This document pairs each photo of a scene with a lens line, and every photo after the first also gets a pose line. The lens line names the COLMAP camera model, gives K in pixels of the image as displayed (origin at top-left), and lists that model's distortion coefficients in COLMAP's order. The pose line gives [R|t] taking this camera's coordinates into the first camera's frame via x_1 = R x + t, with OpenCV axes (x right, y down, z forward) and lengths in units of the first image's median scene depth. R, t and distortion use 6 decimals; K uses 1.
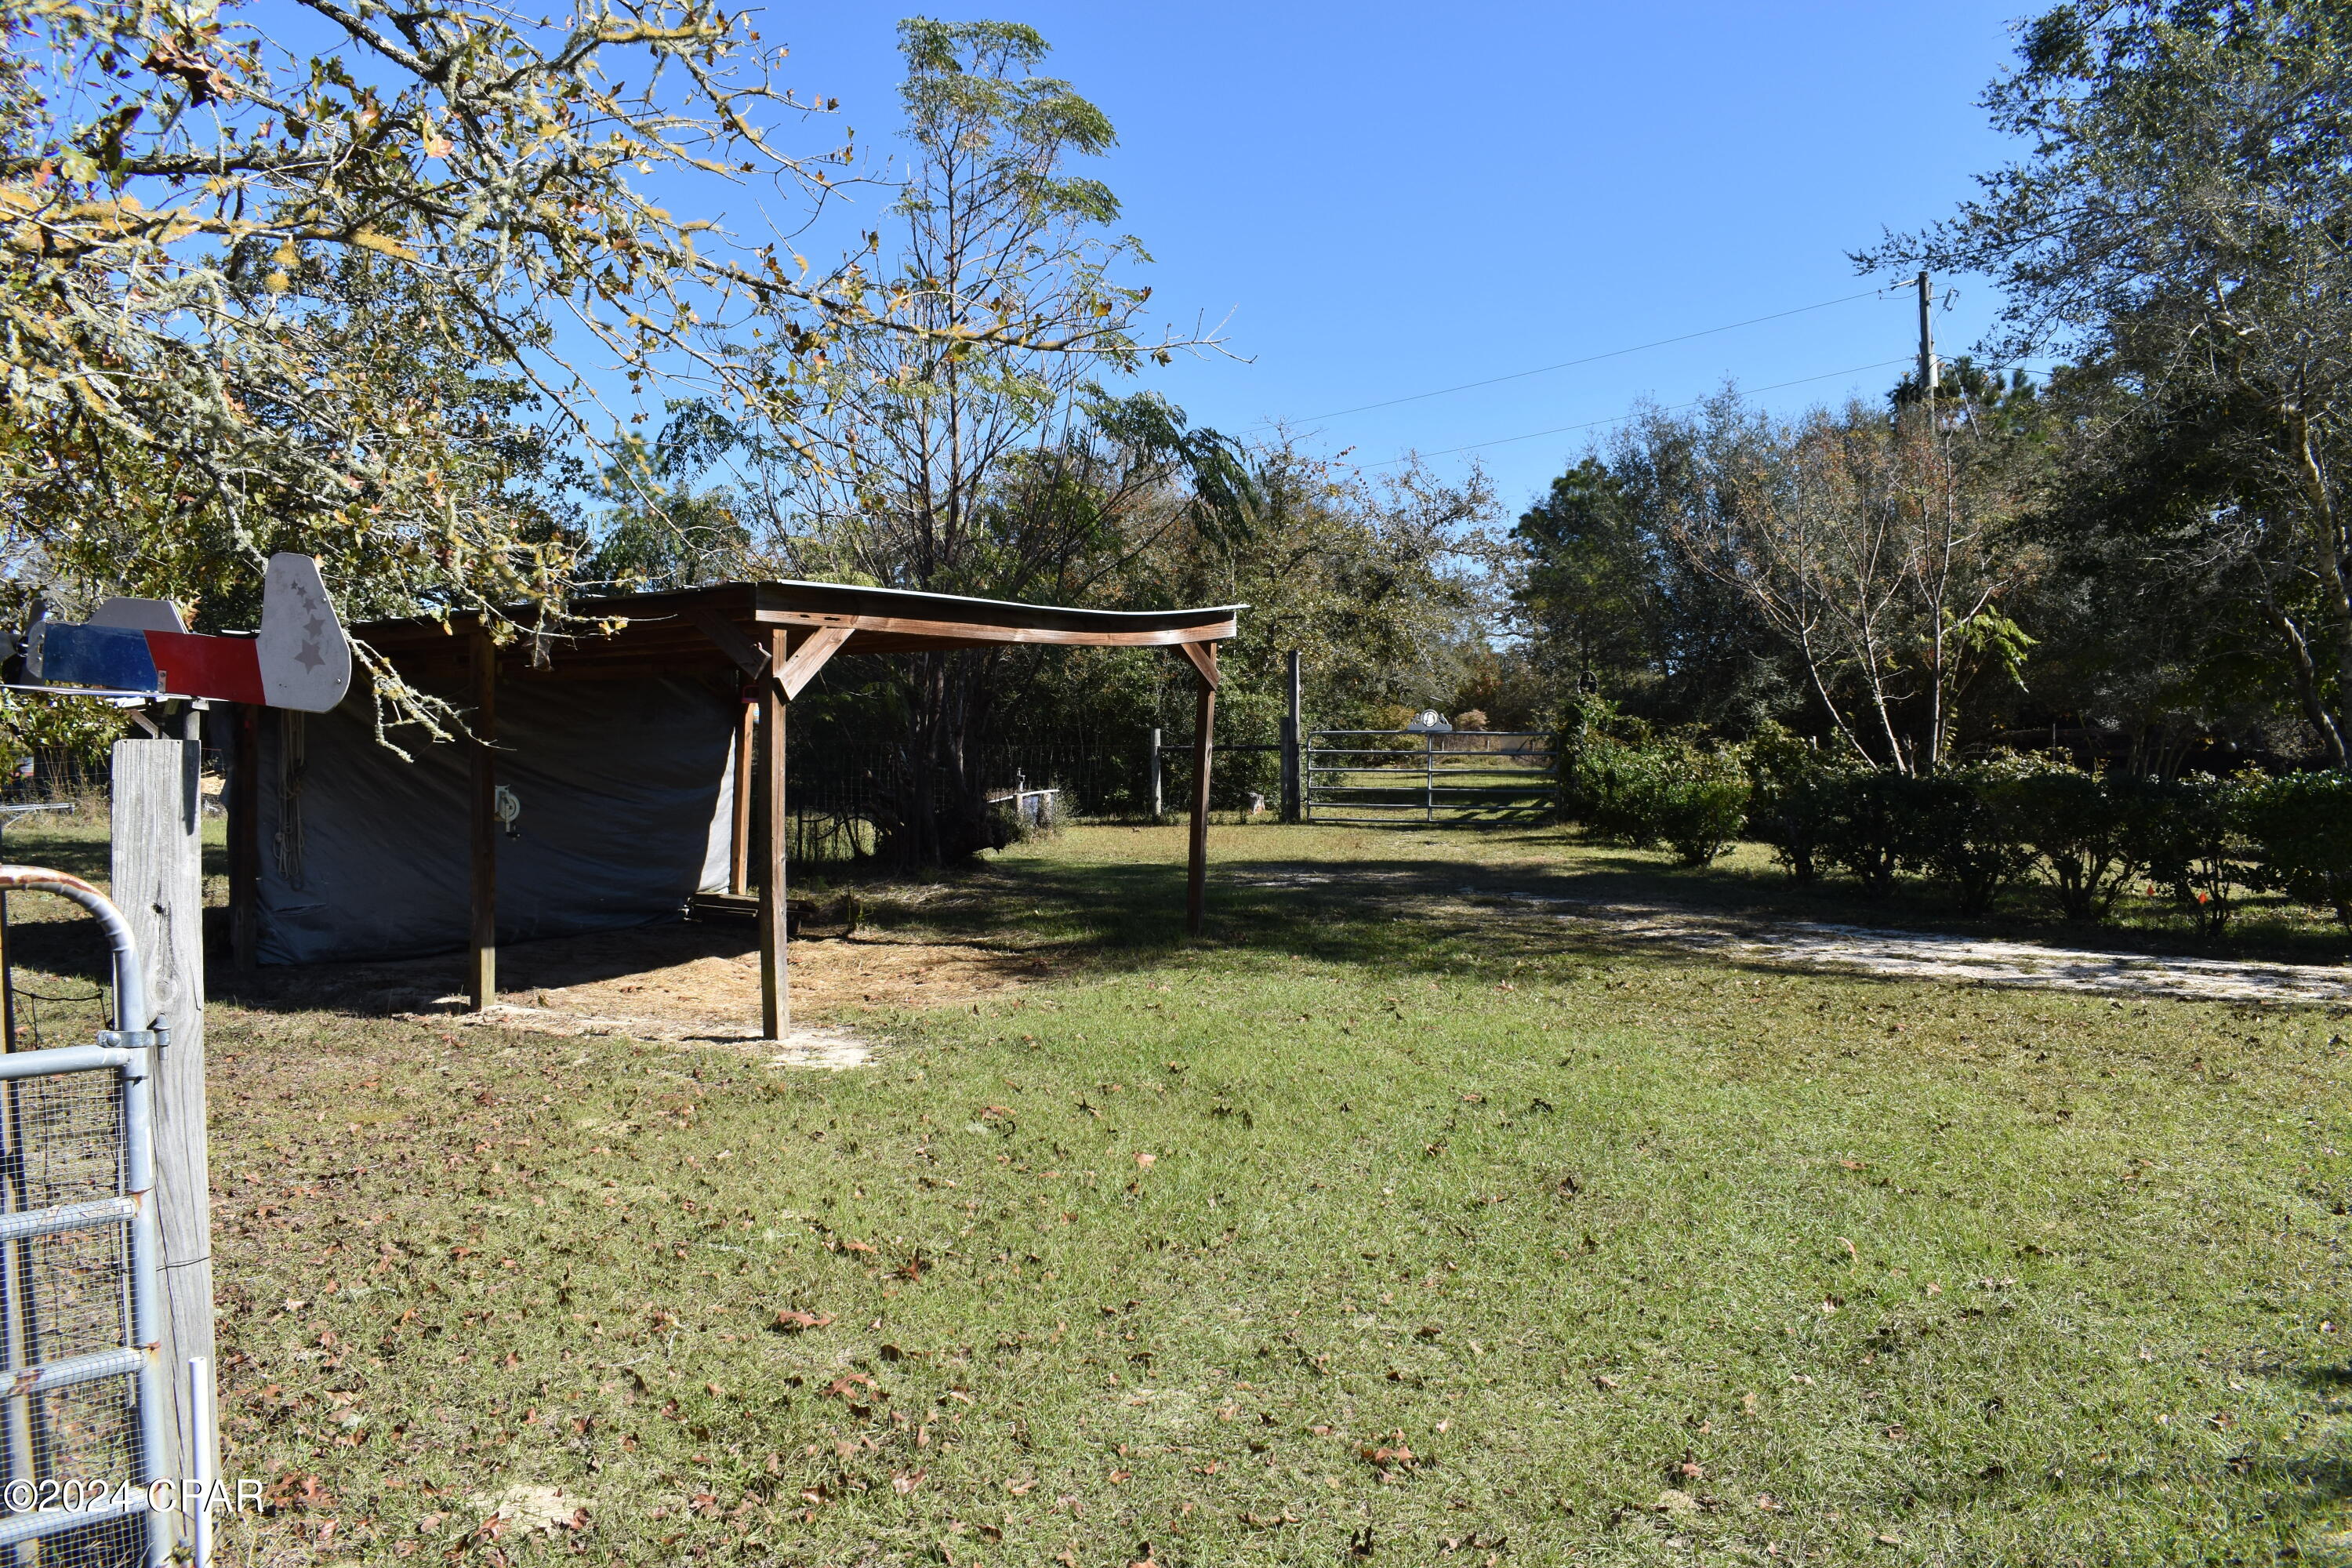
lens RADIAL K [[1880.7, 0, 1171.2], [0, 1880.7, 785.5], [0, 0, 1]] dist [-0.091526, -0.013523]
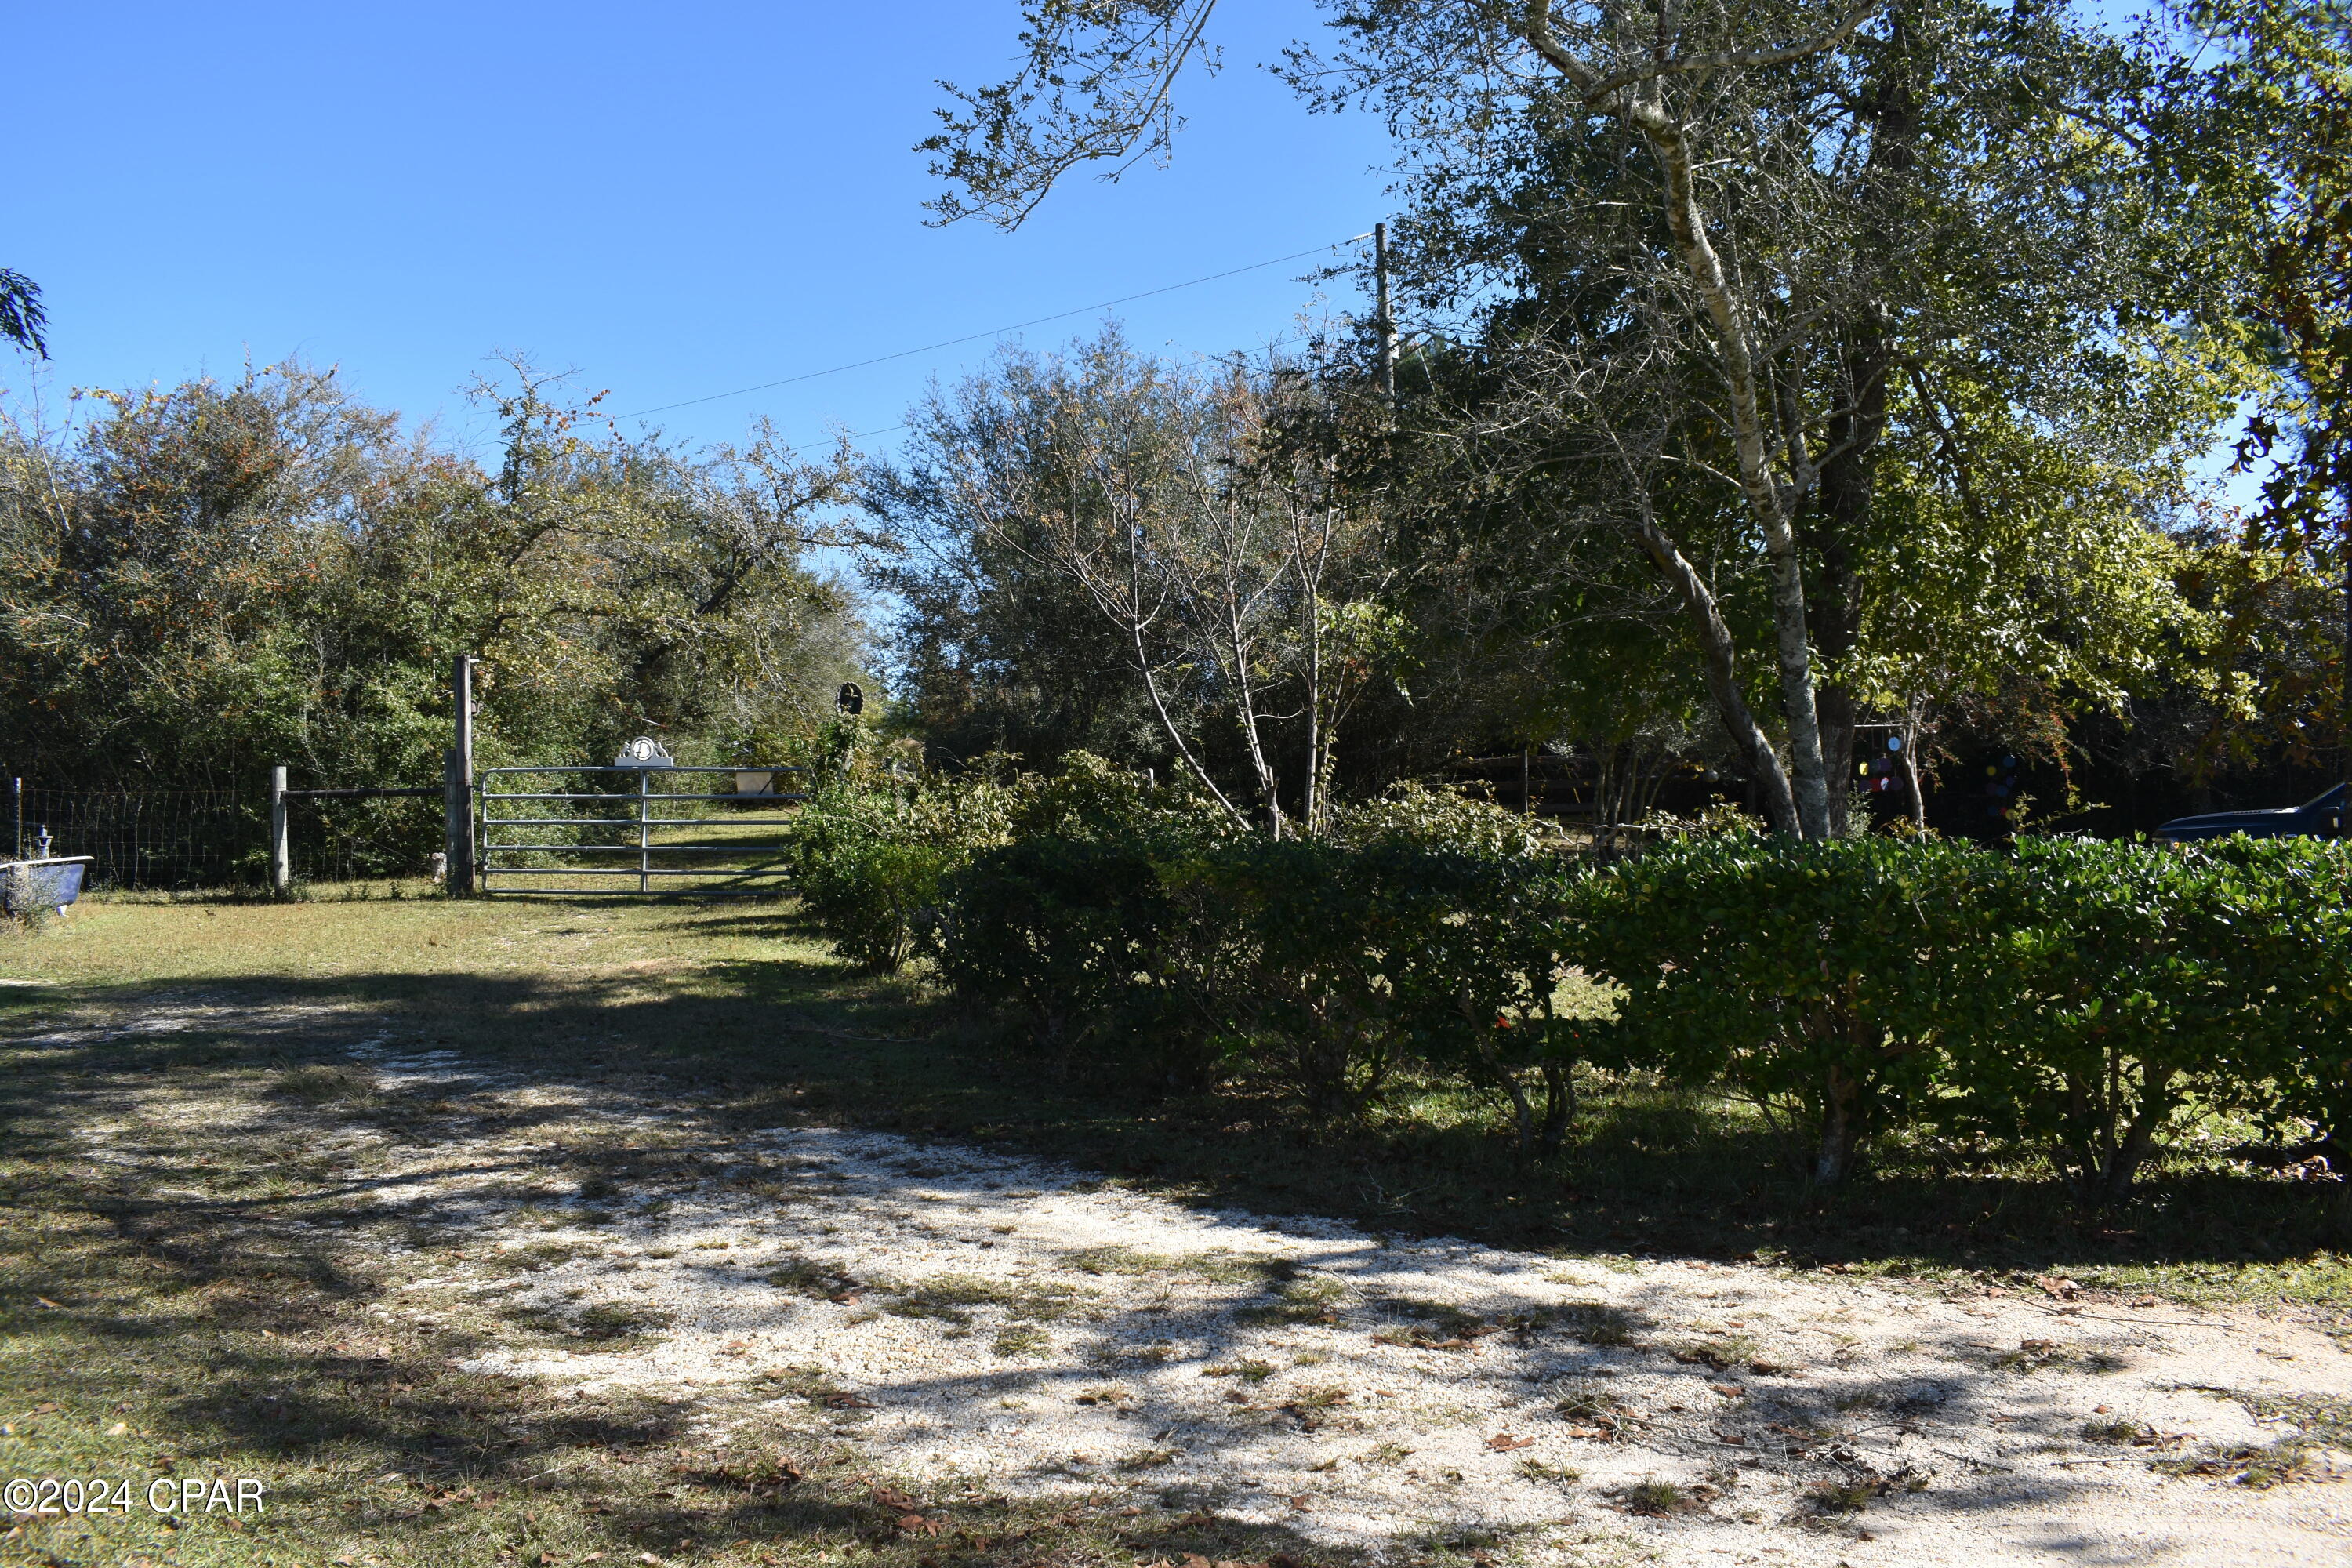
lens RADIAL K [[1880.7, 0, 1179.9], [0, 1880.7, 780.8], [0, 0, 1]] dist [-0.091526, -0.013523]
pose [[0.976517, -0.009157, 0.215246, 0.179200], [0.013274, 0.999755, -0.017688, -0.008030], [-0.215032, 0.020130, 0.976400, 0.249738]]
